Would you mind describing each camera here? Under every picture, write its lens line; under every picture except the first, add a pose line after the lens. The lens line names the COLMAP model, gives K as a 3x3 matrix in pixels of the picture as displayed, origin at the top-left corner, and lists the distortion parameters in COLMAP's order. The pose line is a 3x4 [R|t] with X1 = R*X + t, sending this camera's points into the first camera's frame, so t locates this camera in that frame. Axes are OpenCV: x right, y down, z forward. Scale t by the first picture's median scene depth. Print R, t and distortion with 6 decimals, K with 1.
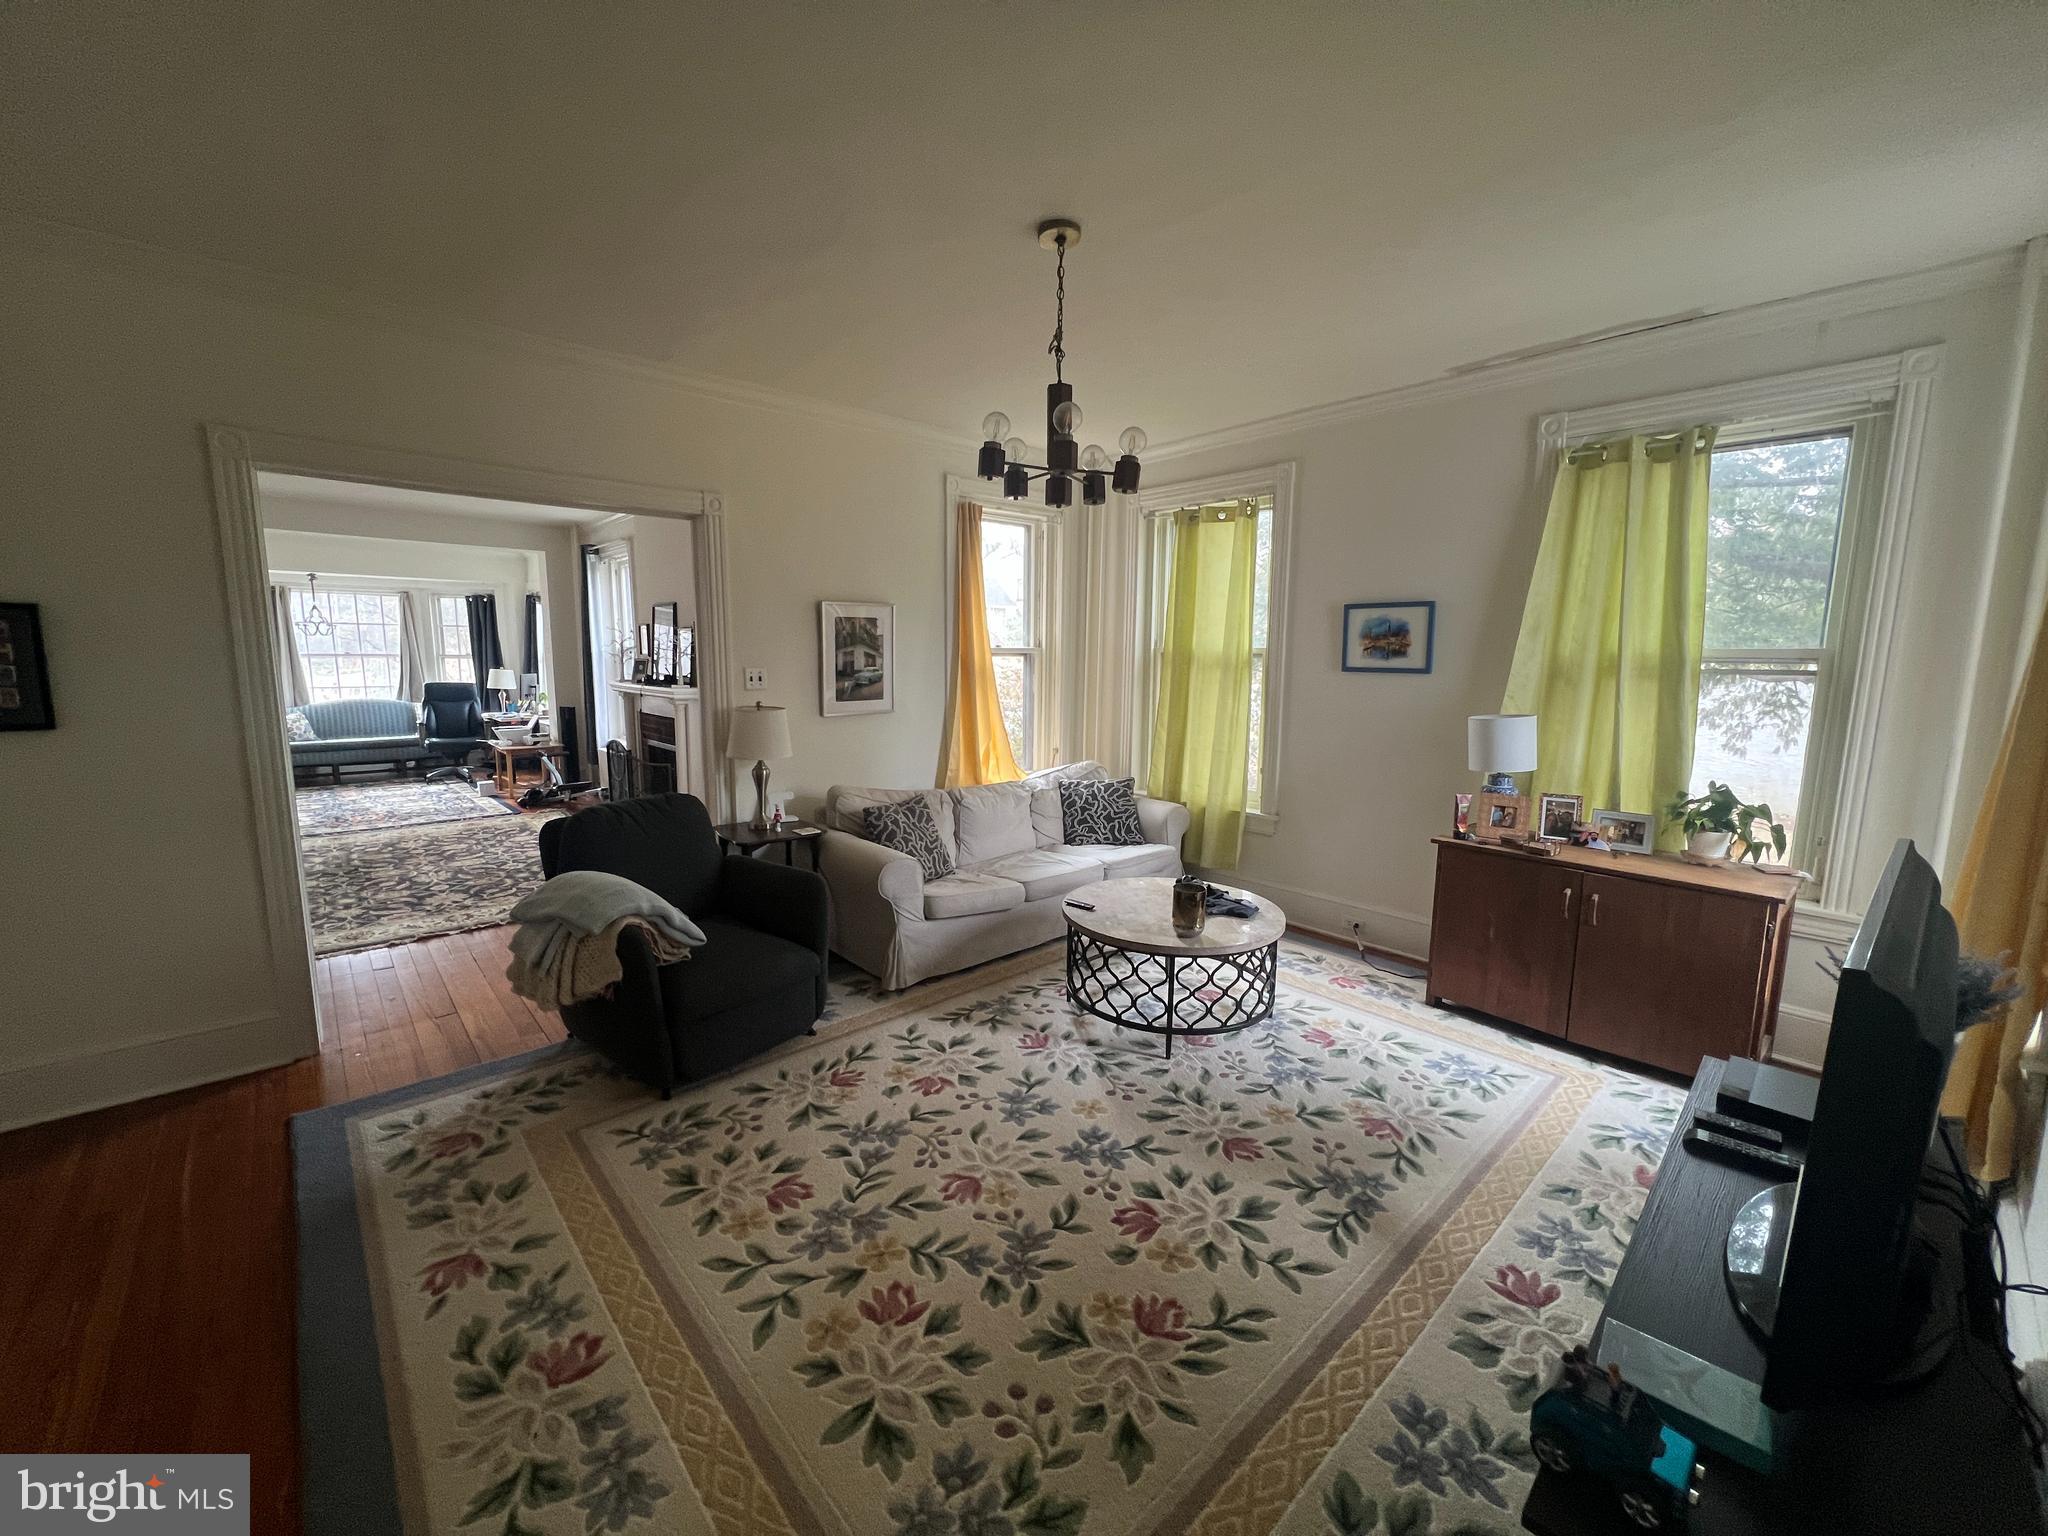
lens RADIAL K [[809.9, 0, 1024.2], [0, 809.9, 764.4], [0, 0, 1]] dist [-0.000101, -0.000123]
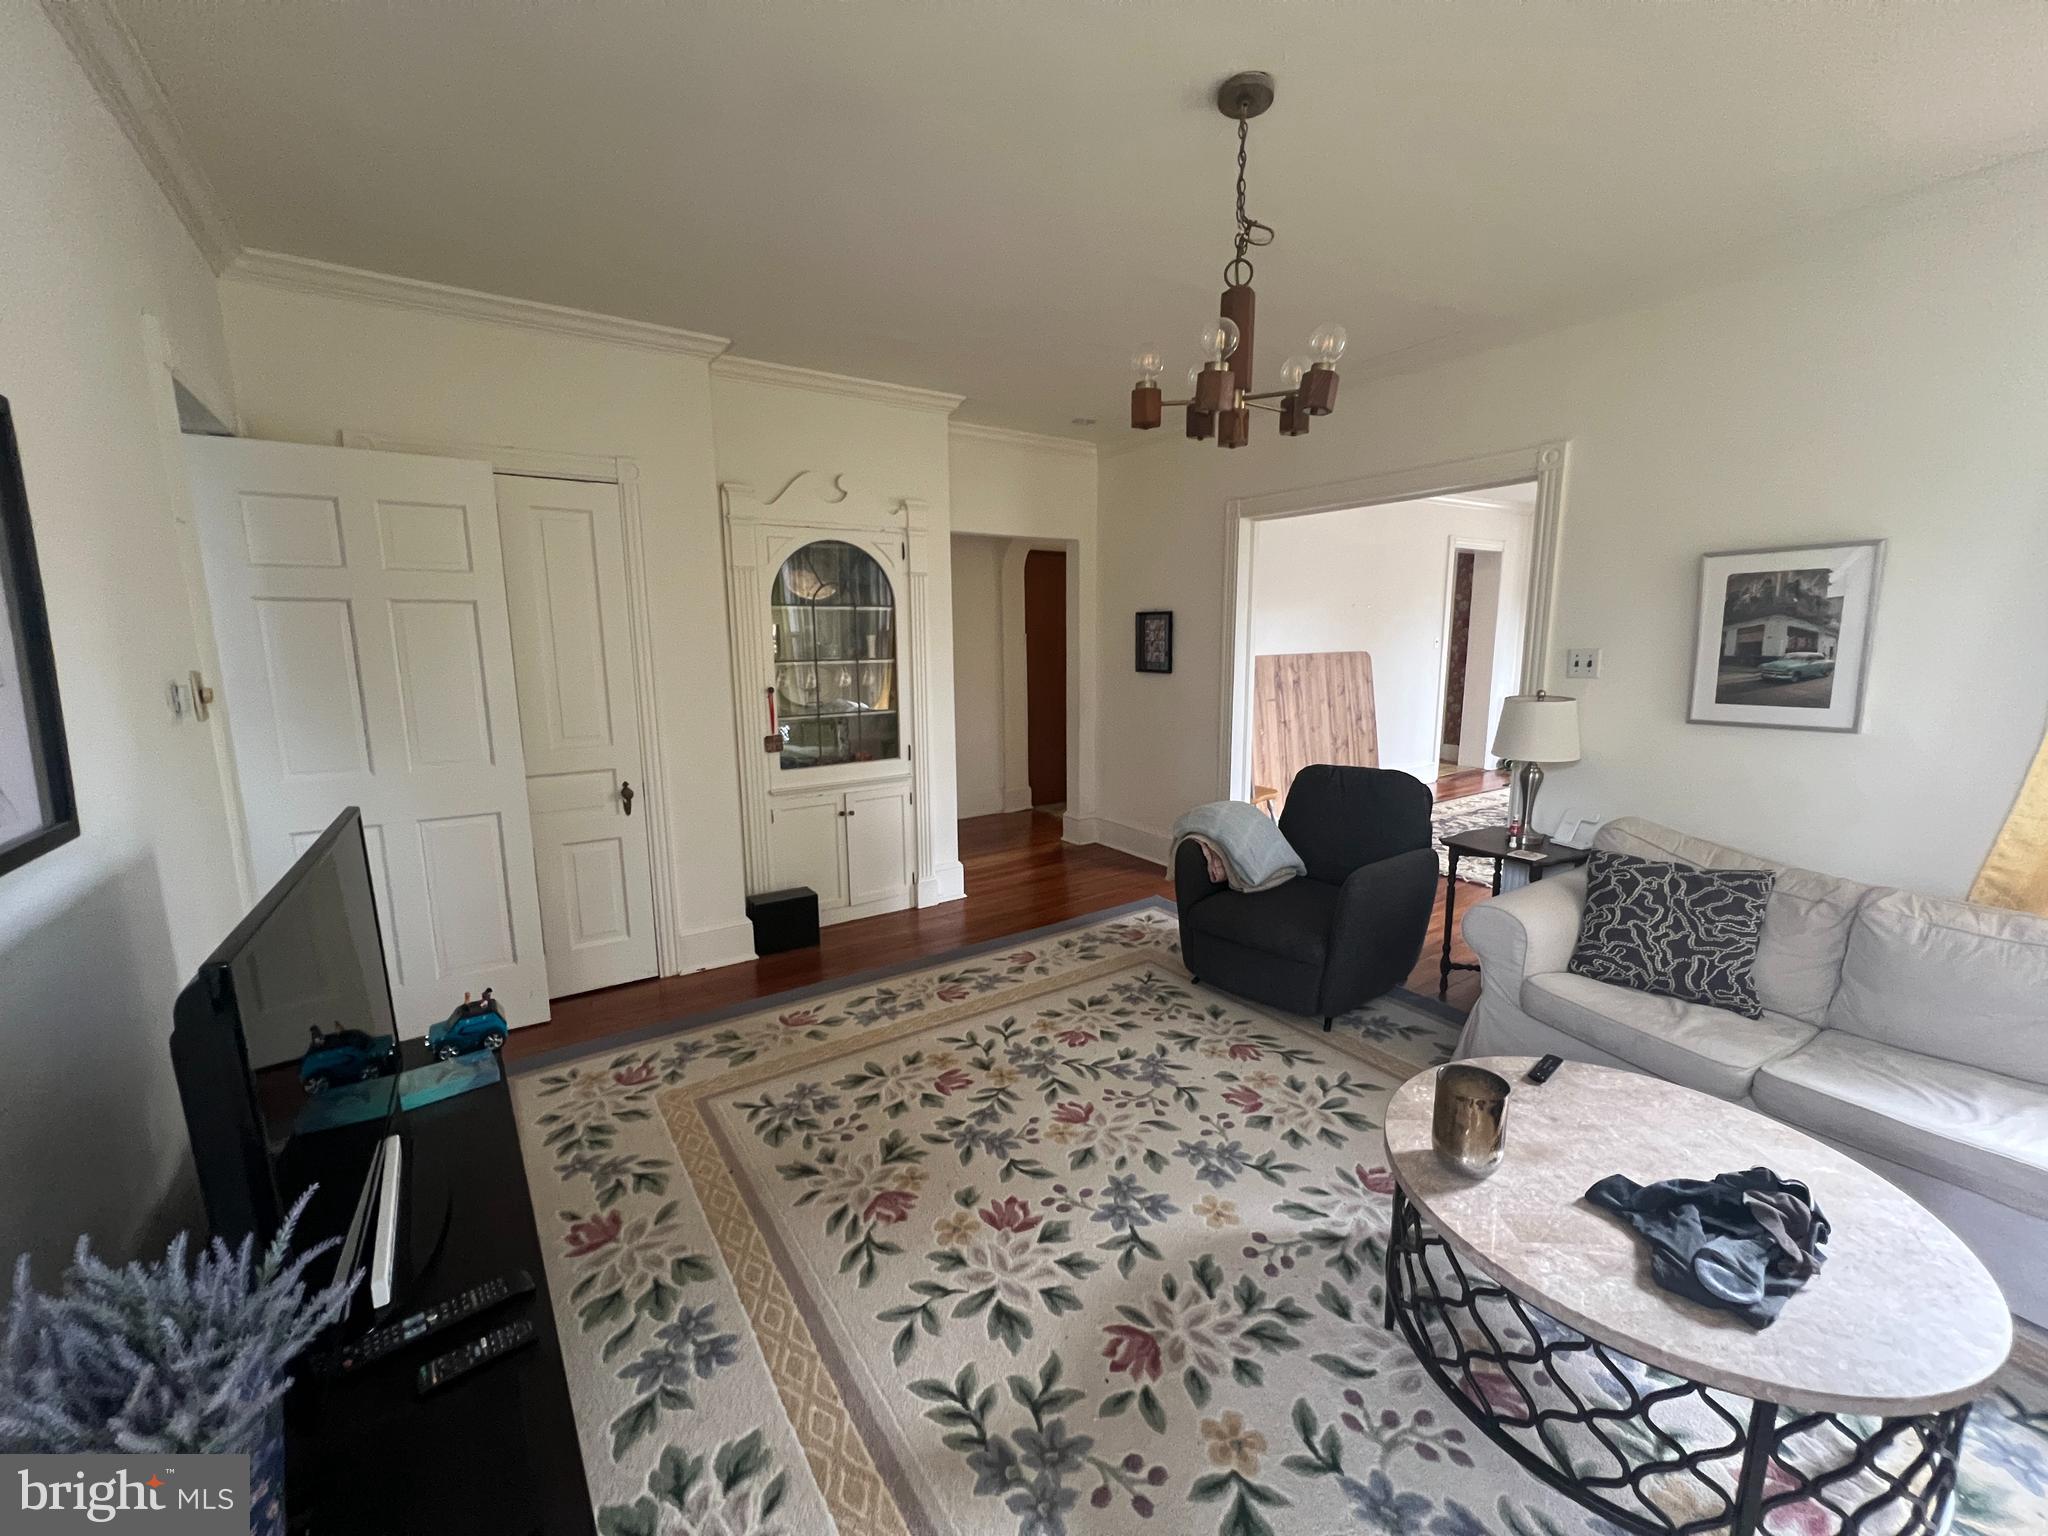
lens RADIAL K [[809.9, 0, 1020.6], [0, 809.9, 771.3], [0, 0, 1]] dist [-0.000101, -0.000123]
pose [[-0.139942, 0.159350, -0.977253, 0.928303], [-0.130716, 0.975354, 0.177758, -0.122329], [0.981494, 0.152618, -0.115663, 0.964597]]
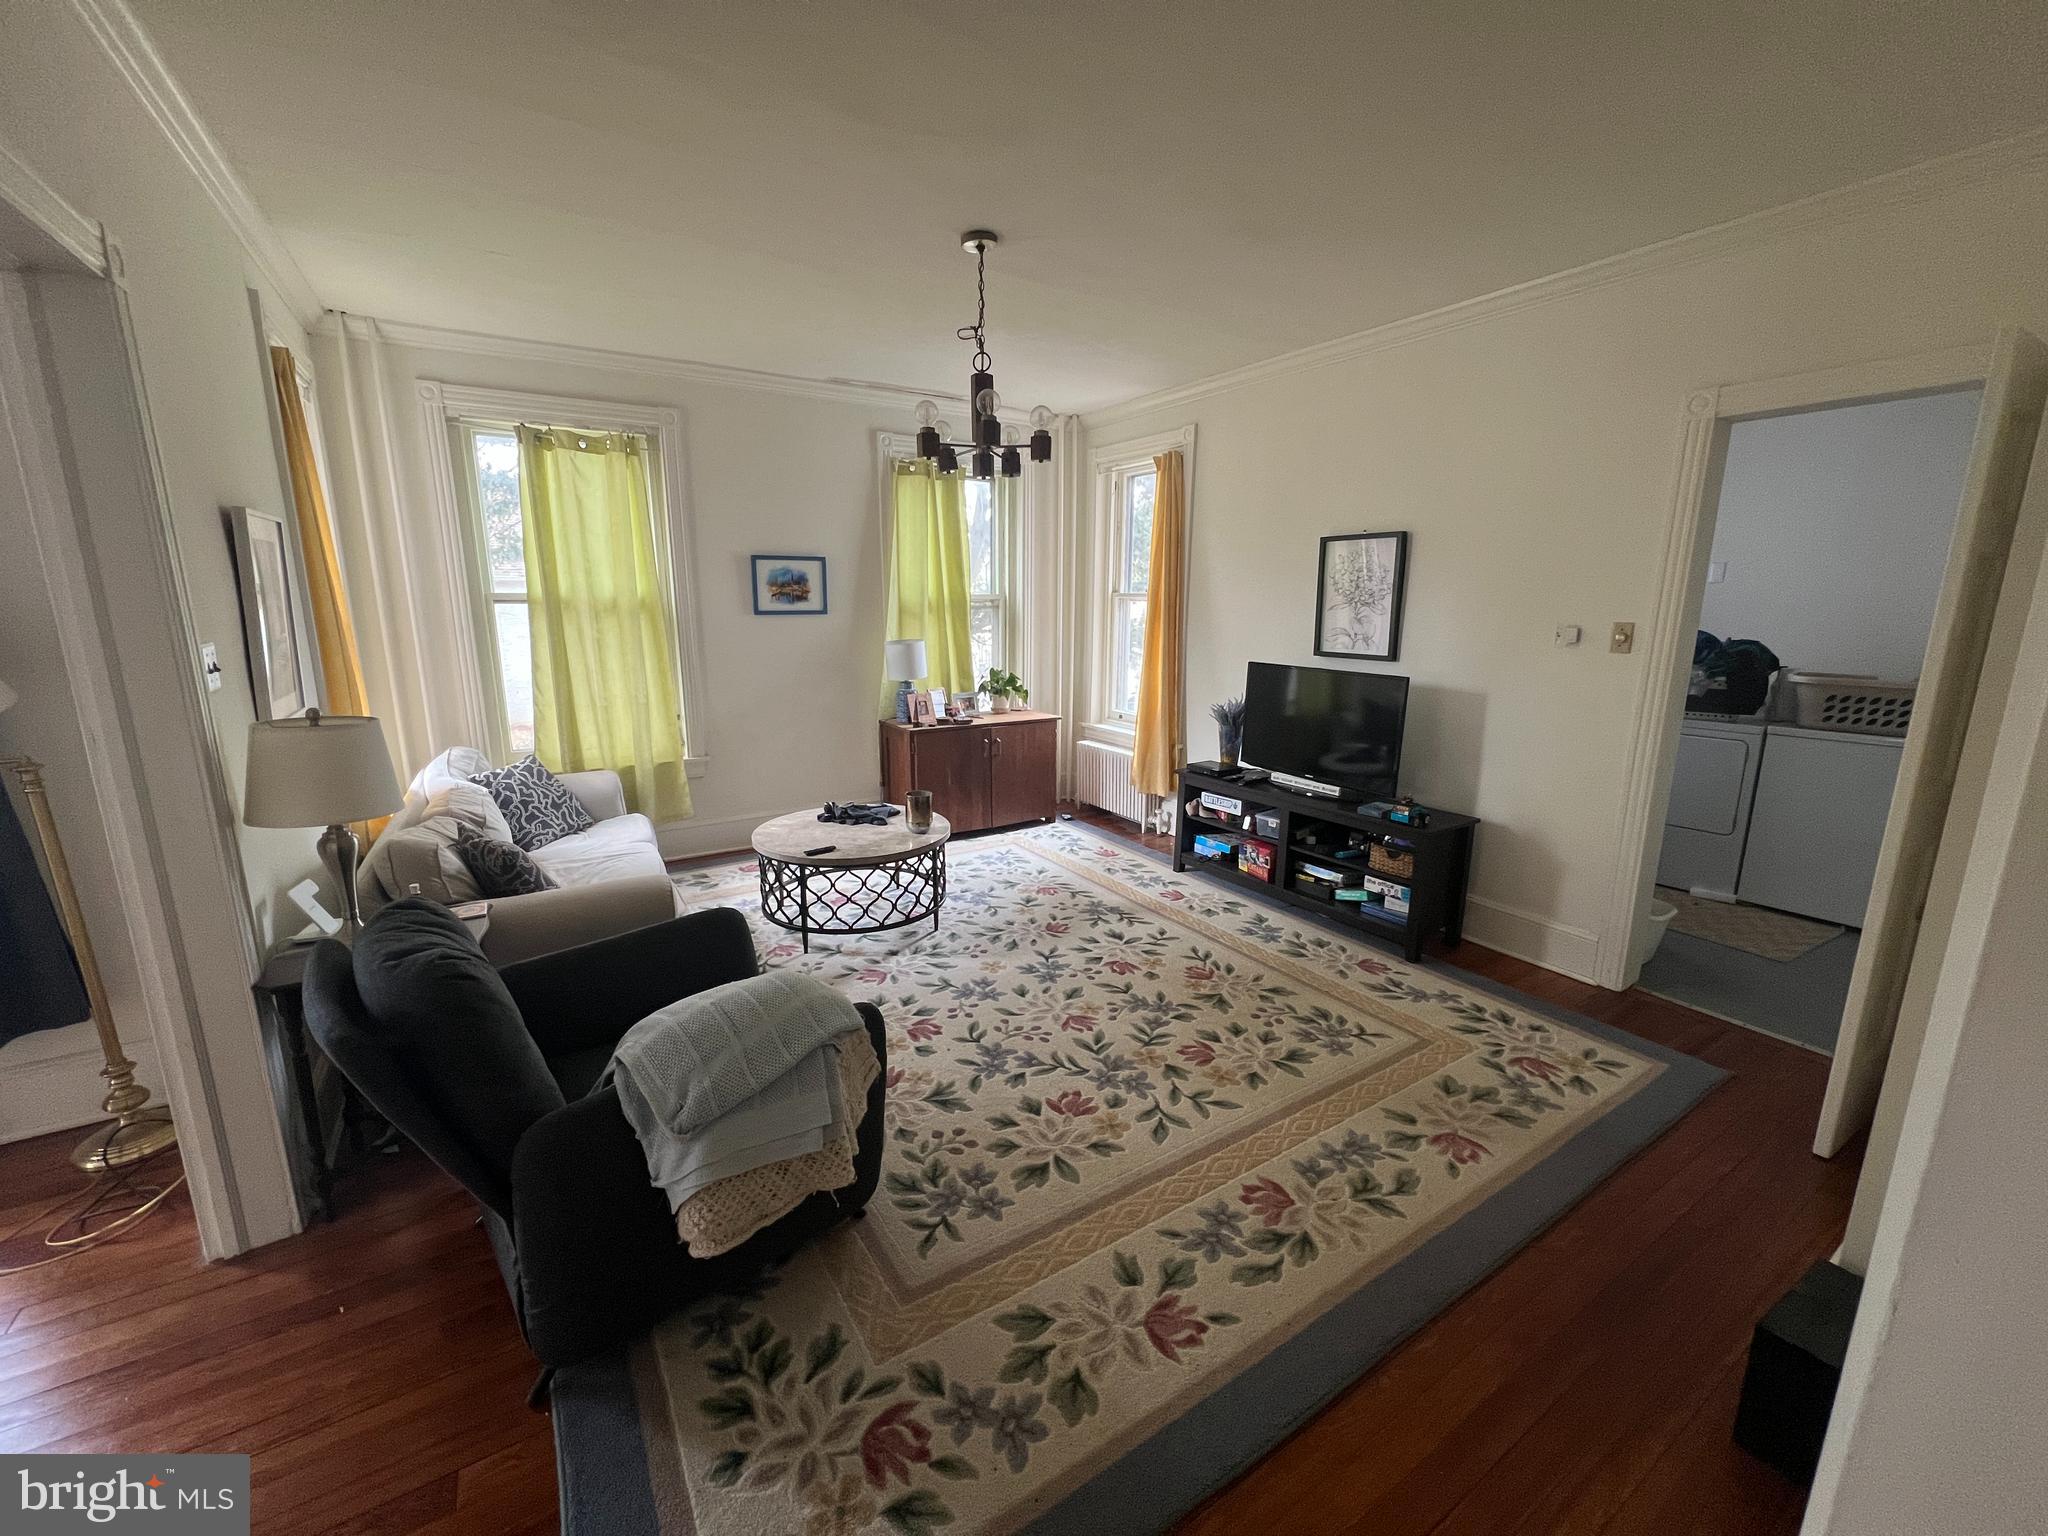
lens RADIAL K [[809.9, 0, 1017.1], [0, 809.9, 763.3], [0, 0, 1]] dist [-0.000101, -0.000123]
pose [[0.177881, -0.207245, 0.961981, -1.221272], [0.137083, 0.973258, 0.184326, -0.127683], [-0.974457, 0.099084, 0.201534, 0.778712]]
